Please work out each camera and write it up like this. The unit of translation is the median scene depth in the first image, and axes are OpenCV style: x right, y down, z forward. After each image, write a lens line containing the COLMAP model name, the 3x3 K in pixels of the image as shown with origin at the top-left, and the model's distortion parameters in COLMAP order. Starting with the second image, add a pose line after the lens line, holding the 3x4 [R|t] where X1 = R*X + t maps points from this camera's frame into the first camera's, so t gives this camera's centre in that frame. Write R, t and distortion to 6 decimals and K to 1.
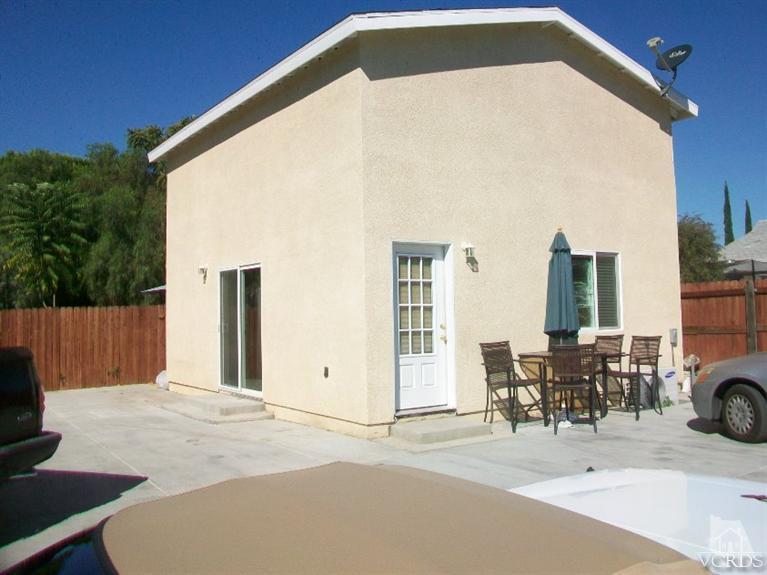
lens RADIAL K [[731.9, 0, 399.0], [0, 731.9, 262.0], [0, 0, 1]] dist [-0.151979, 0.077317]
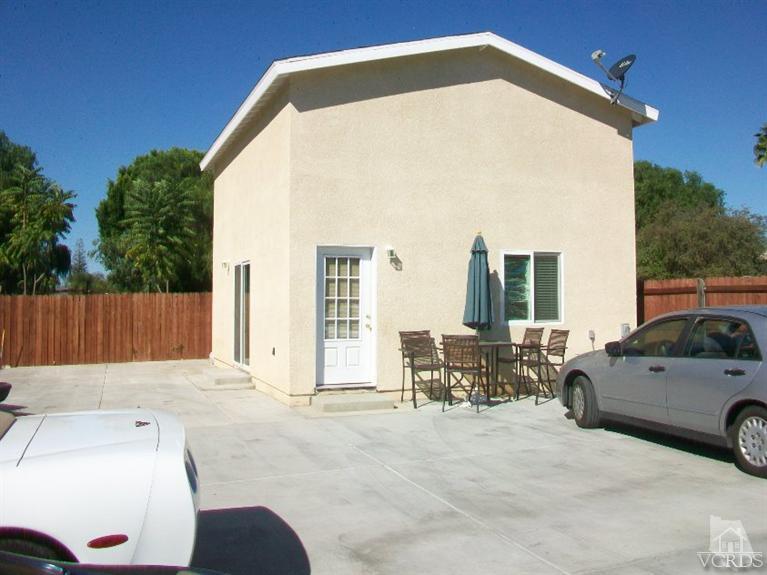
lens RADIAL K [[731.9, 0, 399.0], [0, 731.9, 262.0], [0, 0, 1]] dist [-0.151979, 0.077317]
pose [[0.976308, 0.006553, -0.216286, 0.324217], [-0.001991, 0.999771, 0.021300, -0.022487], [0.216376, -0.020365, 0.976098, -0.127215]]
